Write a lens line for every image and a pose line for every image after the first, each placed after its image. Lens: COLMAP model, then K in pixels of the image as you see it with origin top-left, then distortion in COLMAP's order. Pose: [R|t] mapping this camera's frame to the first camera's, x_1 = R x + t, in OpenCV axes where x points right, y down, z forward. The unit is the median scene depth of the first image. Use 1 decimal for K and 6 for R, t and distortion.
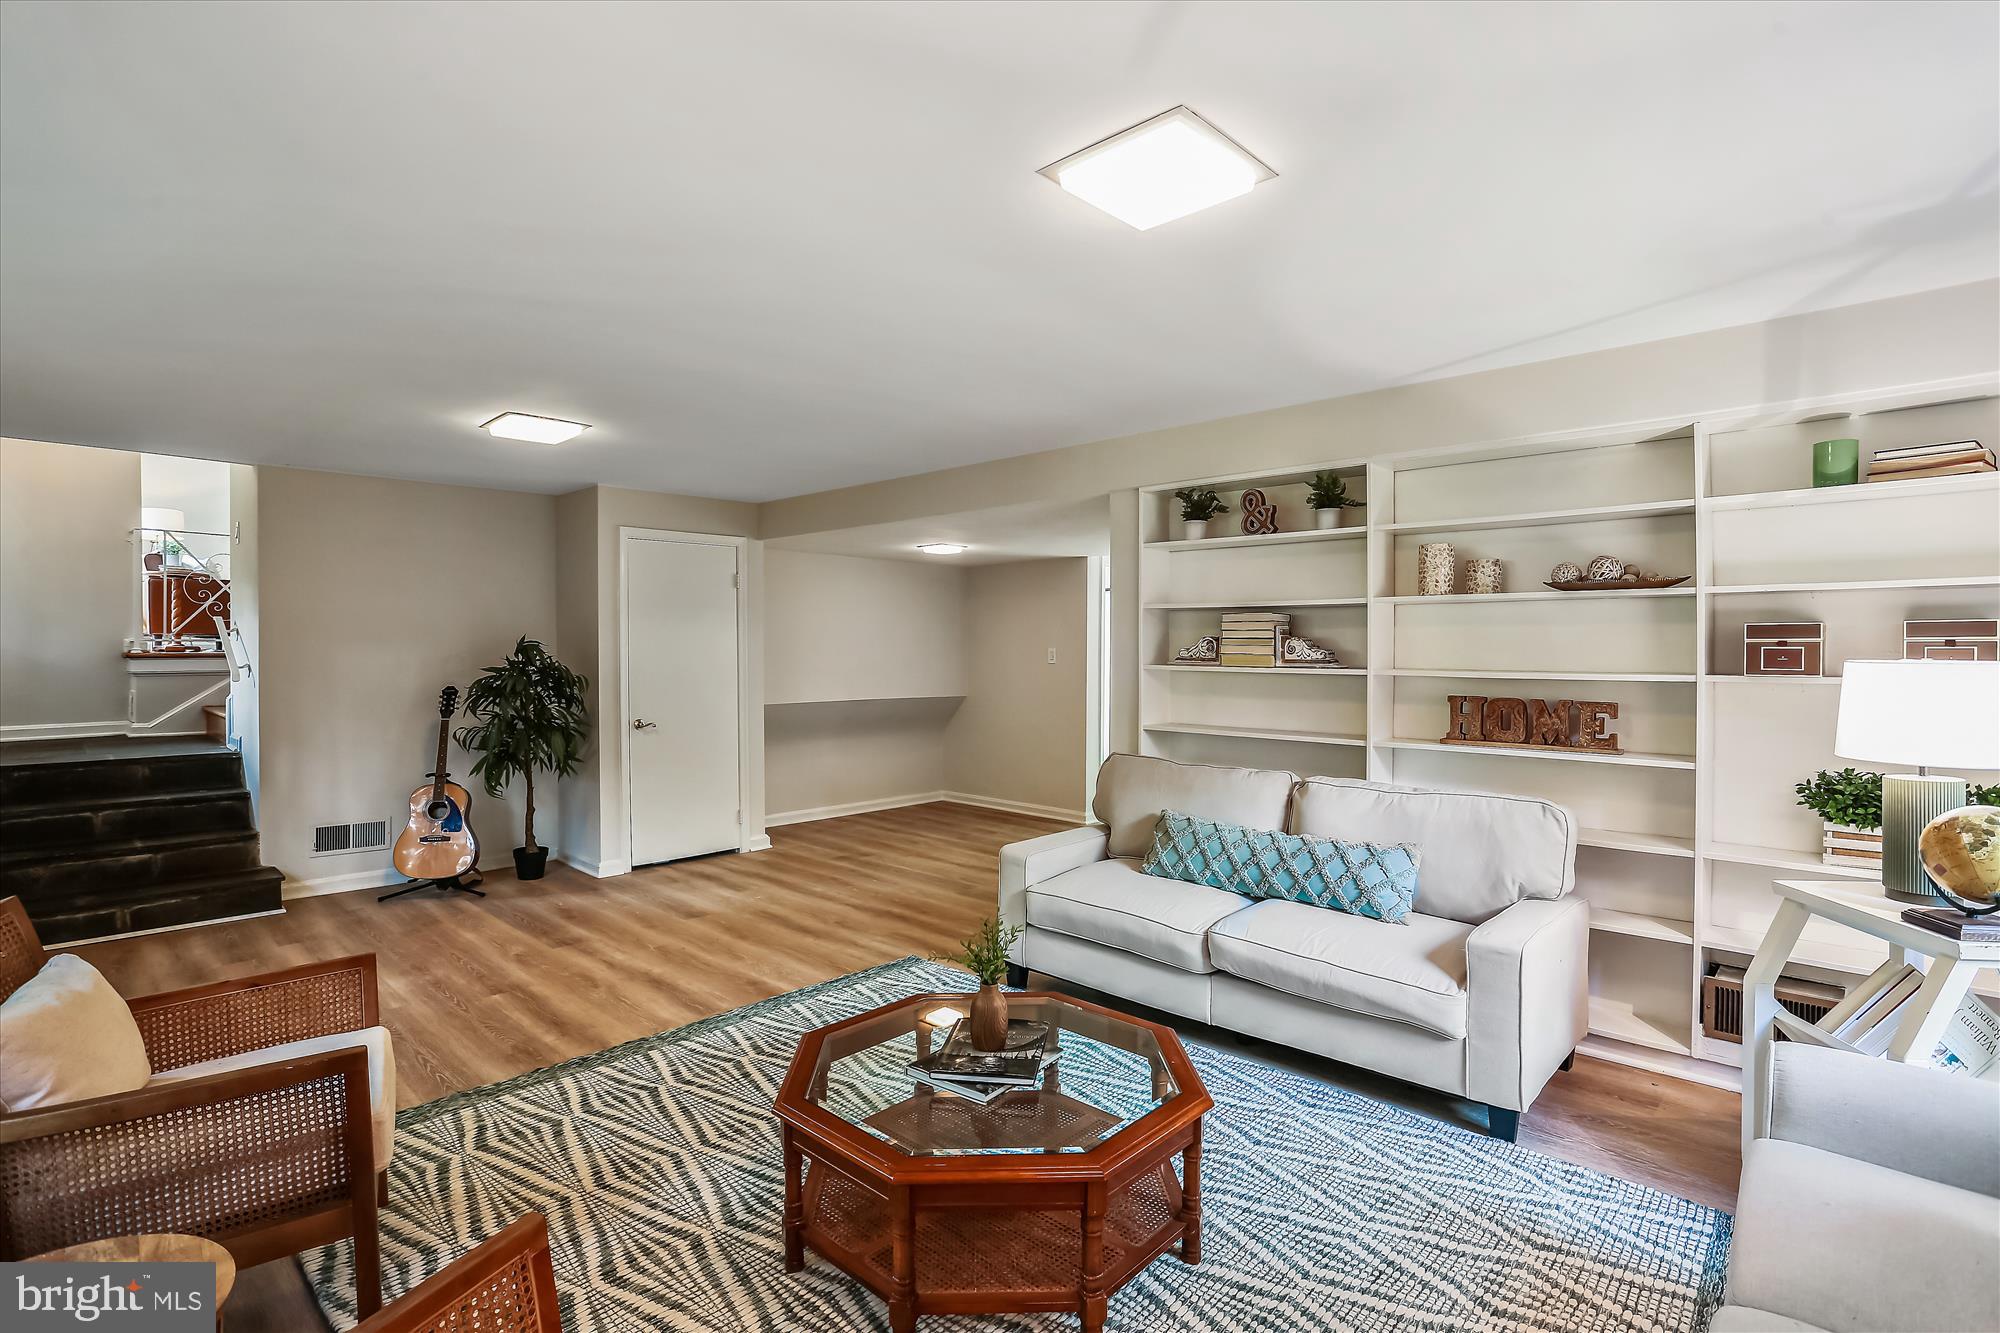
lens RADIAL K [[953.9, 0, 1014.6], [0, 953.9, 668.4], [0, 0, 1]] dist [-0.015724, 0.004335]
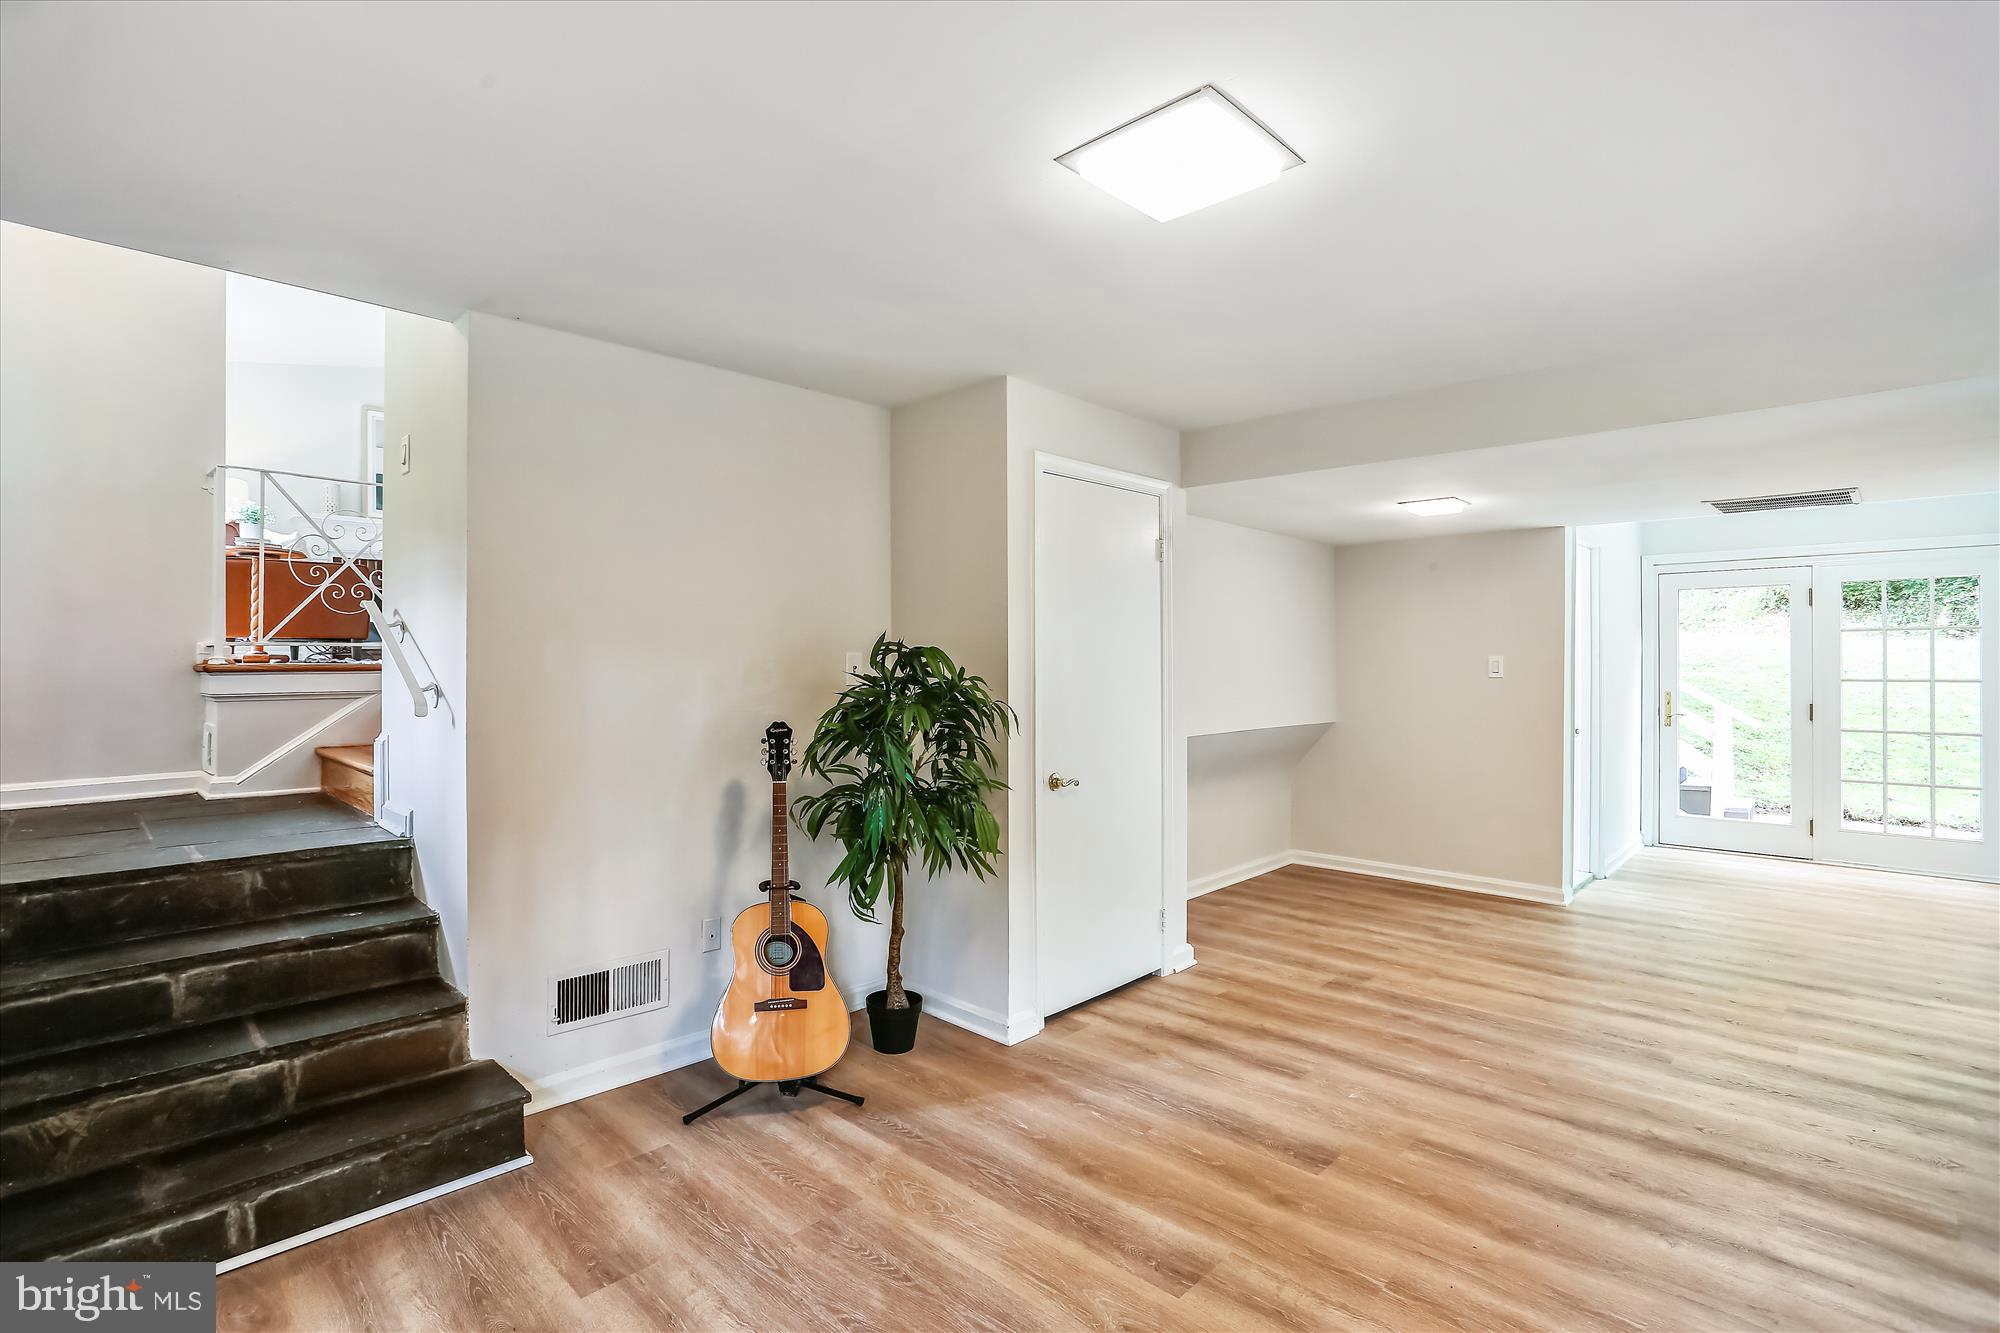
lens RADIAL K [[953.9, 0, 984.5], [0, 953.9, 659.5], [0, 0, 1]] dist [-0.015724, 0.004335]
pose [[0.999588, -0.007580, -0.027682, -0.456155], [0.007247, 0.999900, -0.012119, -0.009402], [0.027772, 0.011913, 0.999543, 0.436592]]
